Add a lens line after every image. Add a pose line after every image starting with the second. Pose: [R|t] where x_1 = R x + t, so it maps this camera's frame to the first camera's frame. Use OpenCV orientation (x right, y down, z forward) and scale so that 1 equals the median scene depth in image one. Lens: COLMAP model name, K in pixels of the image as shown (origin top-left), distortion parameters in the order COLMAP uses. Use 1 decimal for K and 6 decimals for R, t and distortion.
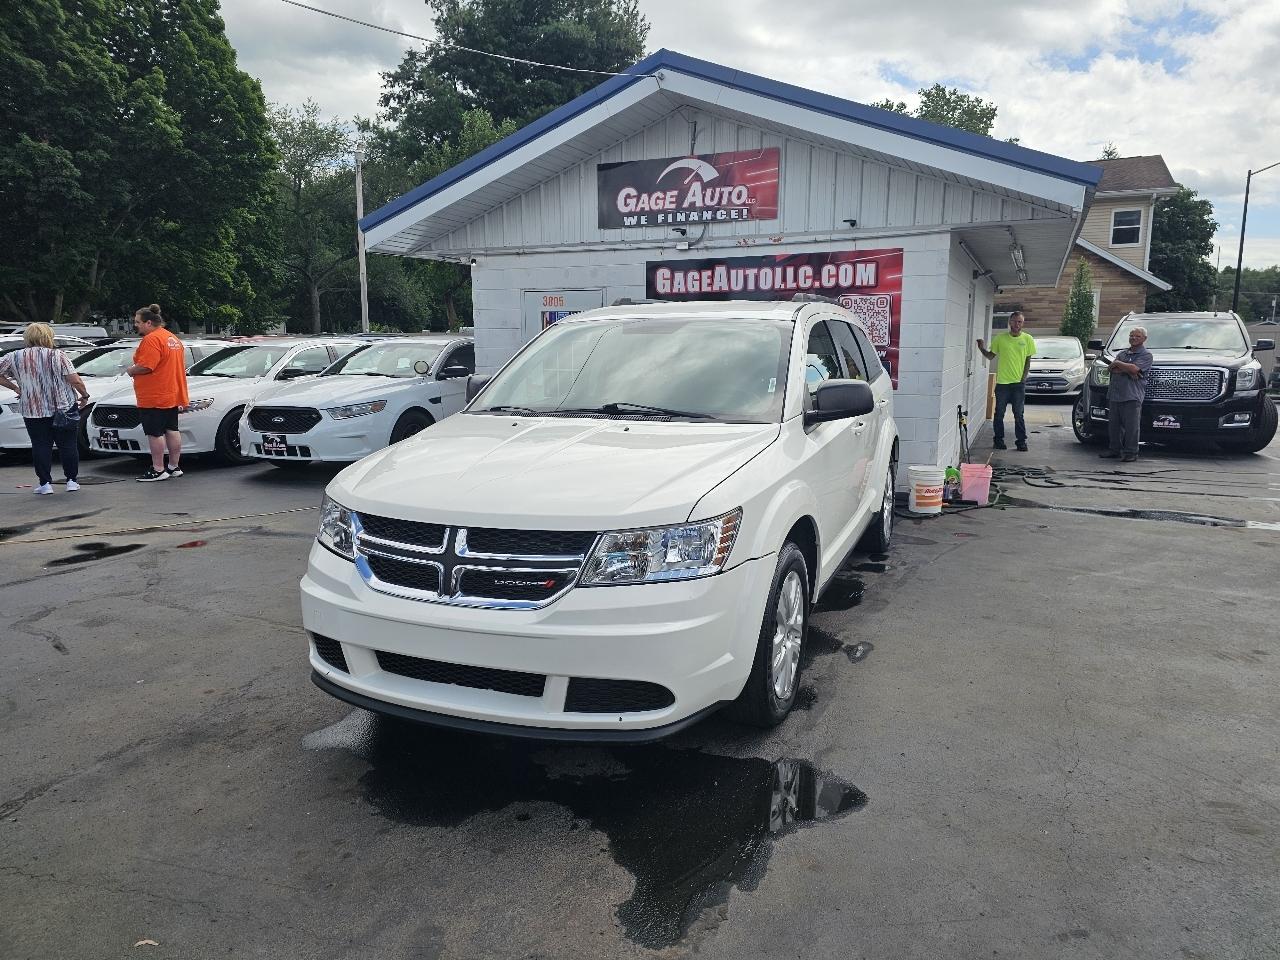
lens RADIAL K [[854.8, 0, 645.1], [0, 854.8, 479.7], [0, 0, 1]] dist [0.057787, -0.047949]
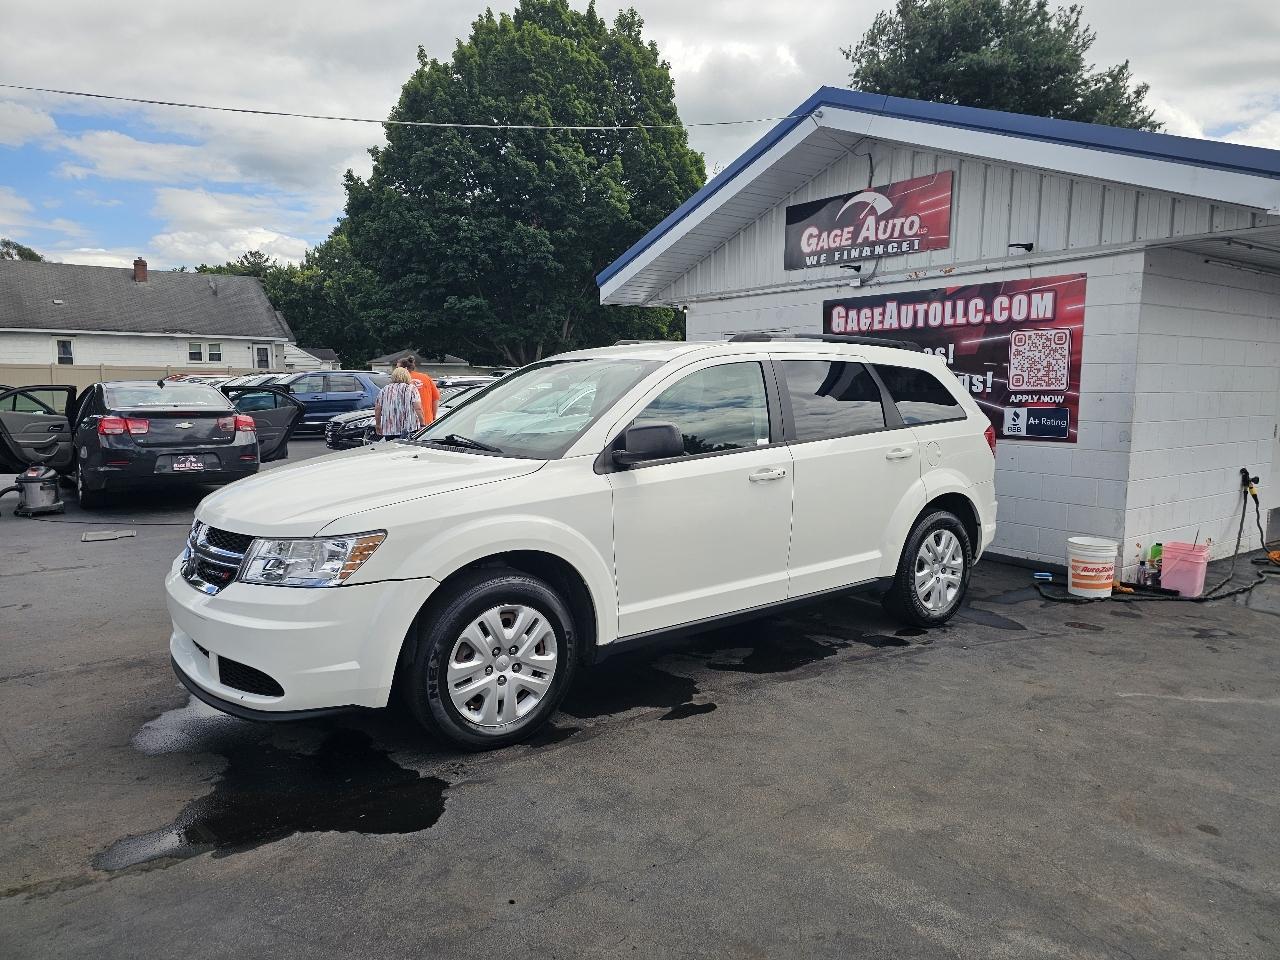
lens RADIAL K [[852.6, 0, 627.7], [0, 852.6, 475.1], [0, 0, 1]] dist [0.054789, -0.040789]
pose [[0.861900, 0.062171, -0.503252, 0.323848], [-0.088719, 0.995636, -0.028947, -0.011515], [0.499256, 0.069597, 0.863655, 0.072072]]
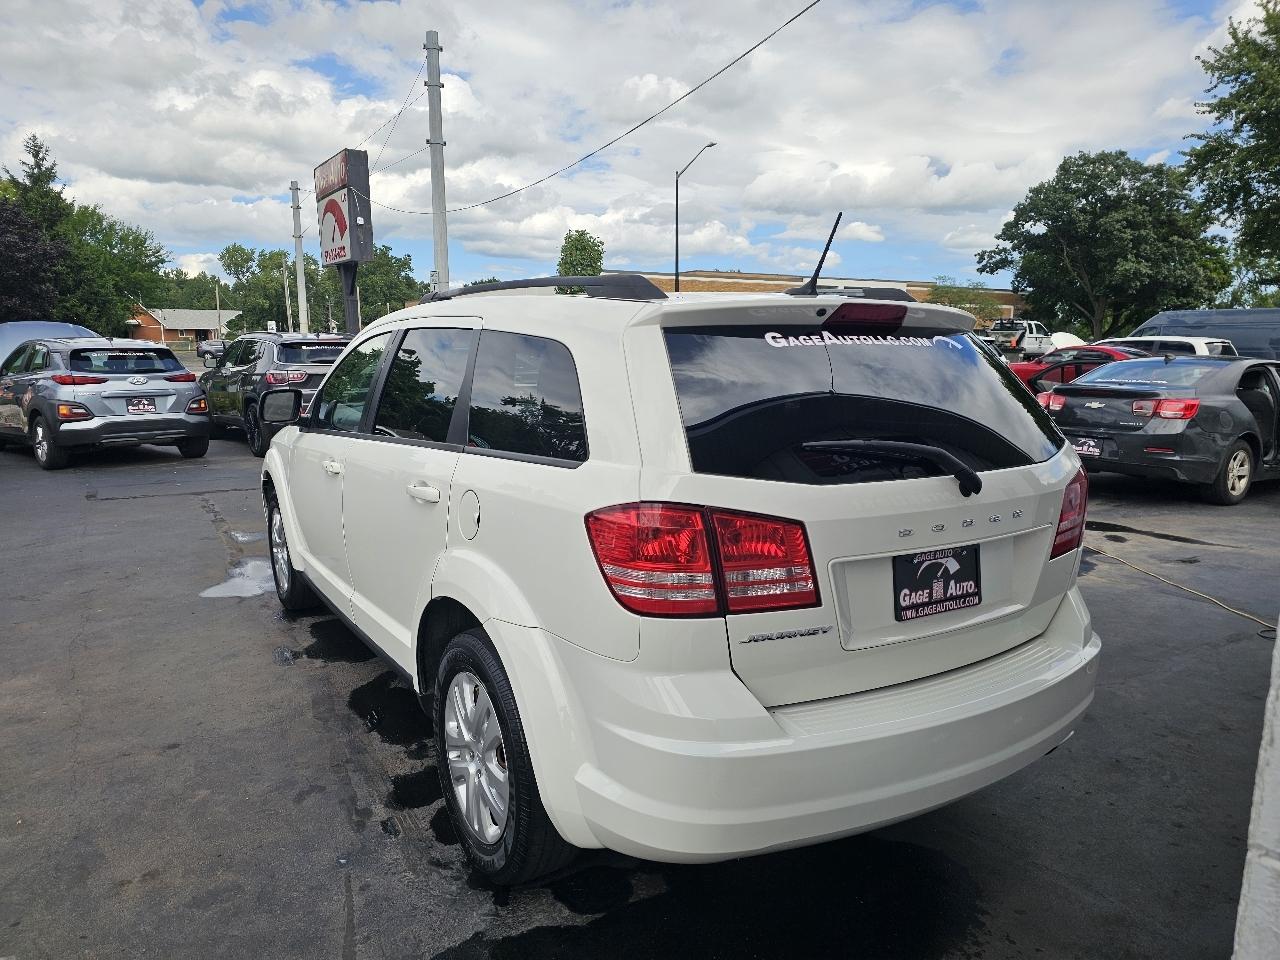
lens RADIAL K [[858.8, 0, 638.3], [0, 858.8, 493.2], [0, 0, 1]] dist [0.052710, -0.048700]
pose [[-0.582090, 0.137399, -0.801432, 0.406802], [-0.135734, 0.955372, 0.262376, -0.159435], [0.801716, 0.261508, -0.537462, 0.929038]]
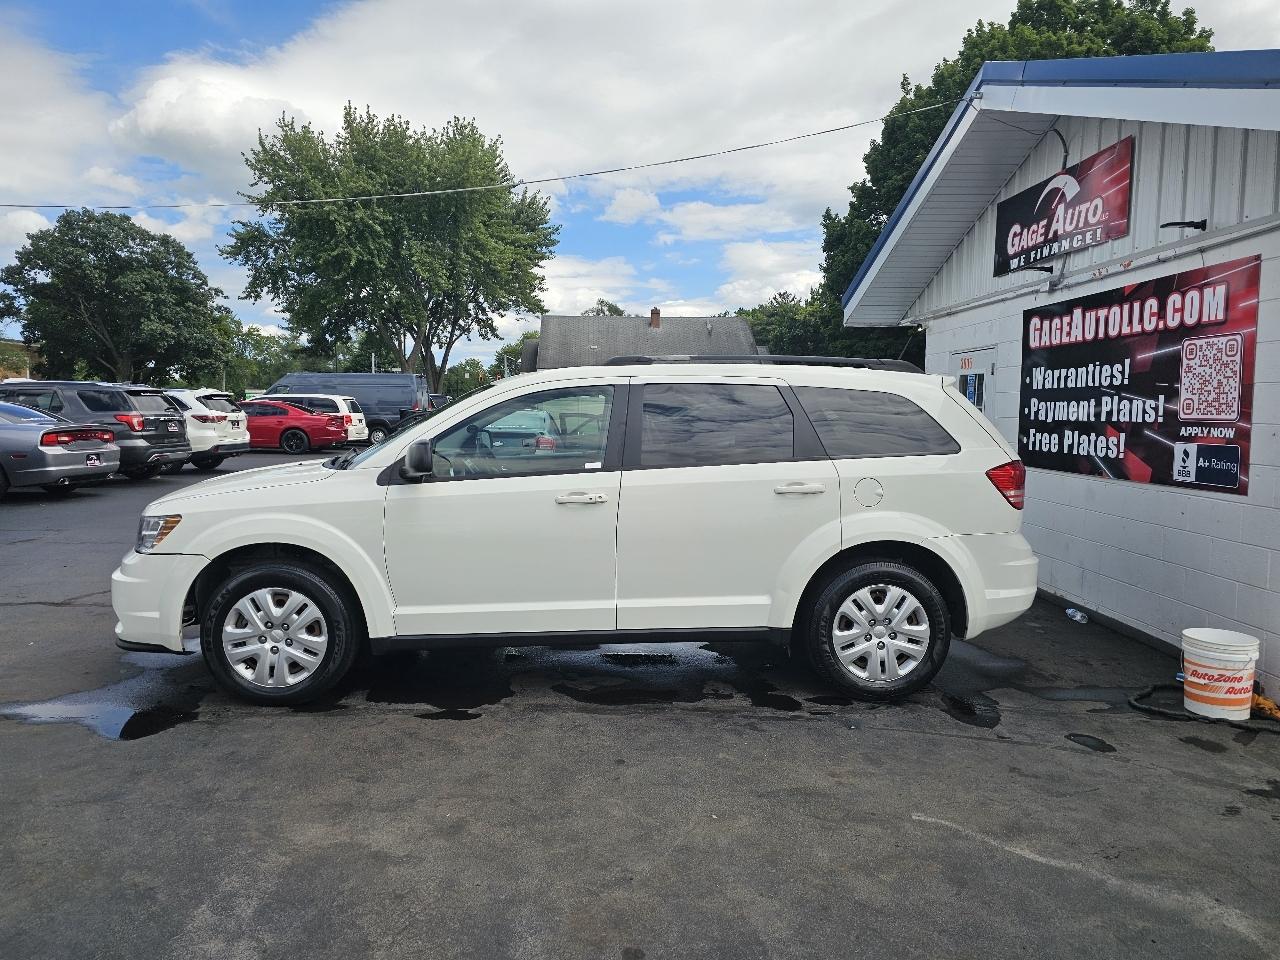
lens RADIAL K [[851.5, 0, 629.1], [0, 851.5, 465.8], [0, 0, 1]] dist [0.064835, -0.053585]
pose [[0.428337, 0.067614, -0.901086, 0.605687], [-0.154593, 0.987978, 0.000647, -0.058017], [0.890297, 0.139025, 0.433640, 0.360420]]
